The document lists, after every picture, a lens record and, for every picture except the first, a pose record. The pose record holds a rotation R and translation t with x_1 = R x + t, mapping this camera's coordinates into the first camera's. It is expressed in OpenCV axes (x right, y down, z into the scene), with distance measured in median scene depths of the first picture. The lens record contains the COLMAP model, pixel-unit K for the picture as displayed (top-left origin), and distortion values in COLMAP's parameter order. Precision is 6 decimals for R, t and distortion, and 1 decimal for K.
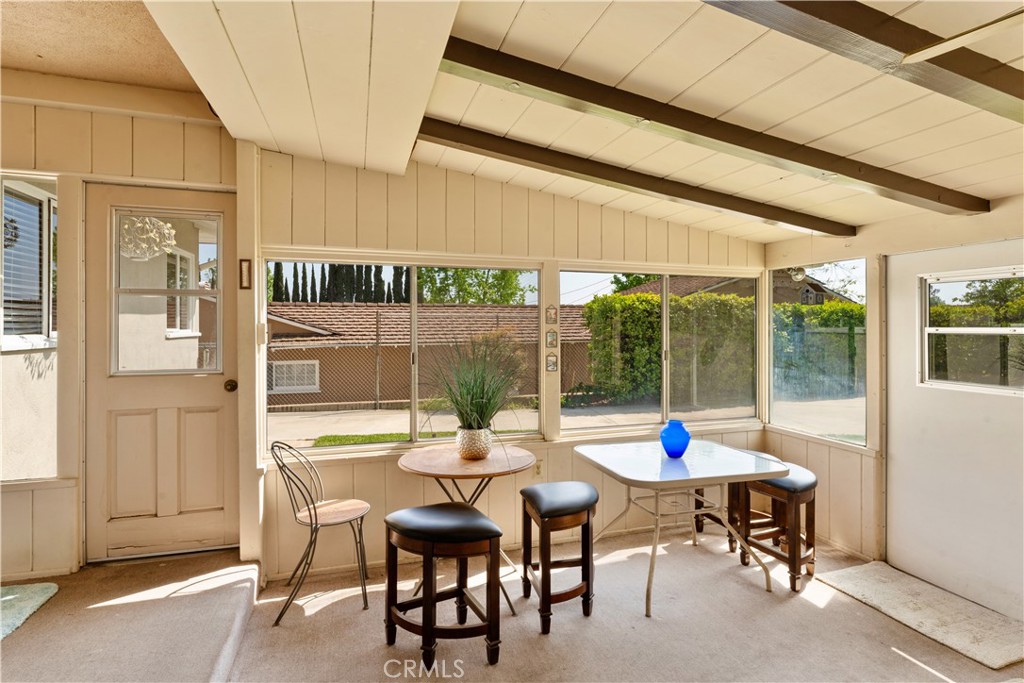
lens RADIAL K [[517.9, 0, 513.4], [0, 517.9, 326.7], [0, 0, 1]] dist [-0.000837, -0.000002]
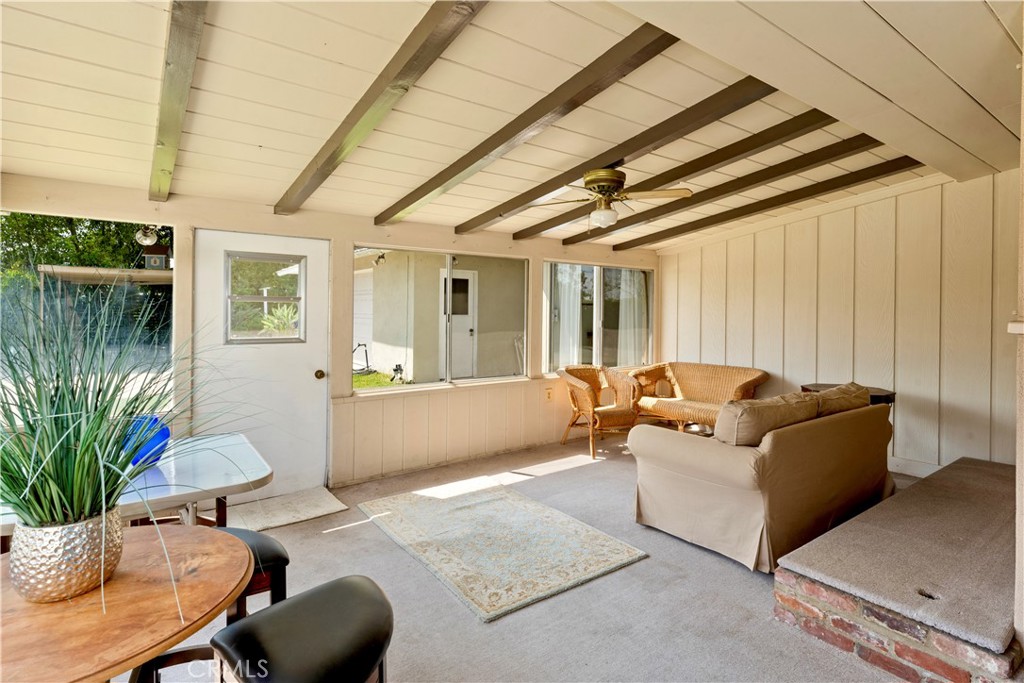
lens RADIAL K [[514.2, 0, 507.5], [0, 514.2, 311.2], [0, 0, 1]] dist [-0.002955, -0.000449]
pose [[-0.325050, -0.002166, 0.945694, -0.510404], [-0.009725, 0.999952, -0.001053, 0.030111], [-0.945647, -0.009540, -0.325056, 0.726971]]
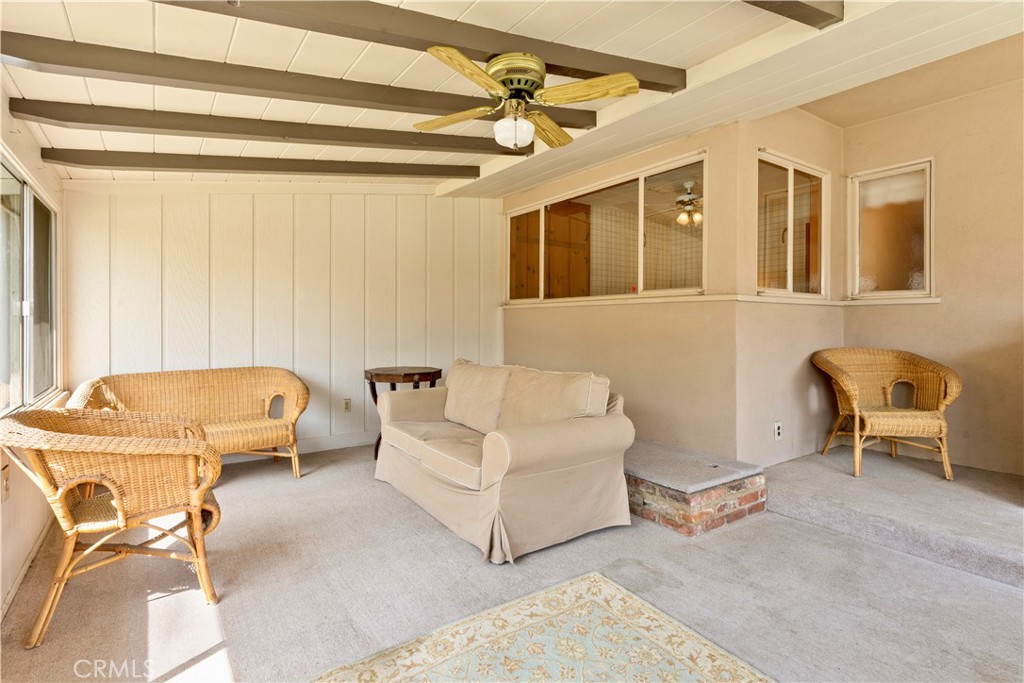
lens RADIAL K [[510.9, 0, 509.5], [0, 510.9, 320.8], [0, 0, 1]] dist [-0.000487, 0.000006]
pose [[-0.954475, -0.003424, -0.298272, 0.575661], [-0.001764, 0.999981, -0.005833, 0.095244], [0.298286, -0.005041, -0.954463, 0.861902]]
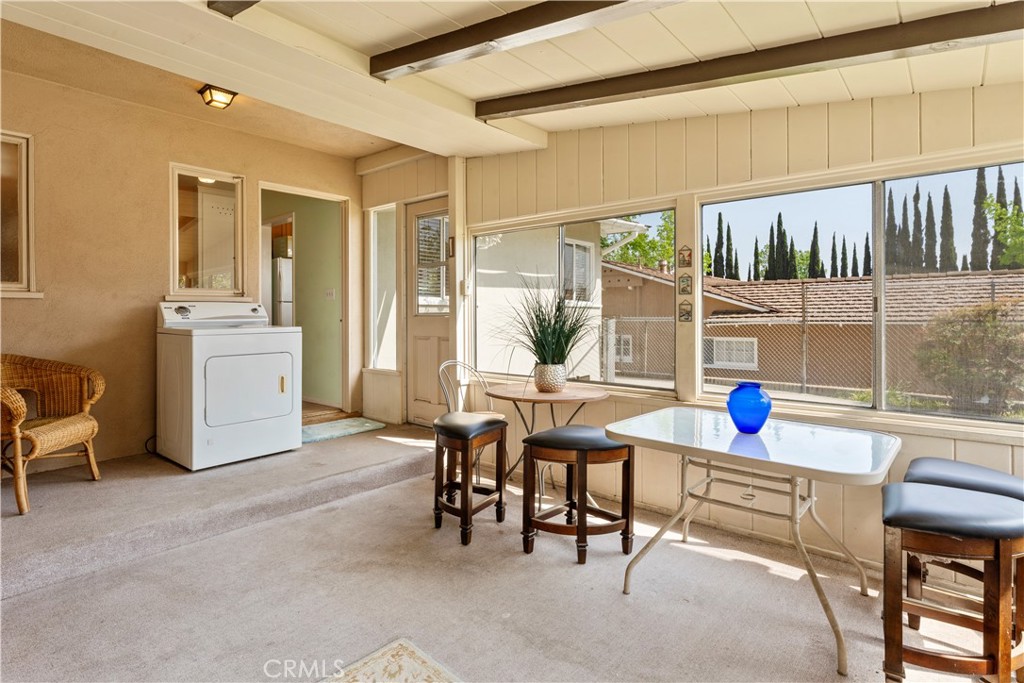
lens RADIAL K [[510.9, 0, 509.5], [0, 510.9, 320.8], [0, 0, 1]] dist [-0.000487, 0.000006]
pose [[0.532161, 0.008453, -0.846601, 0.708000], [-0.000138, 0.999951, 0.009897, 0.083431], [0.846643, -0.005150, 0.532136, 0.320397]]
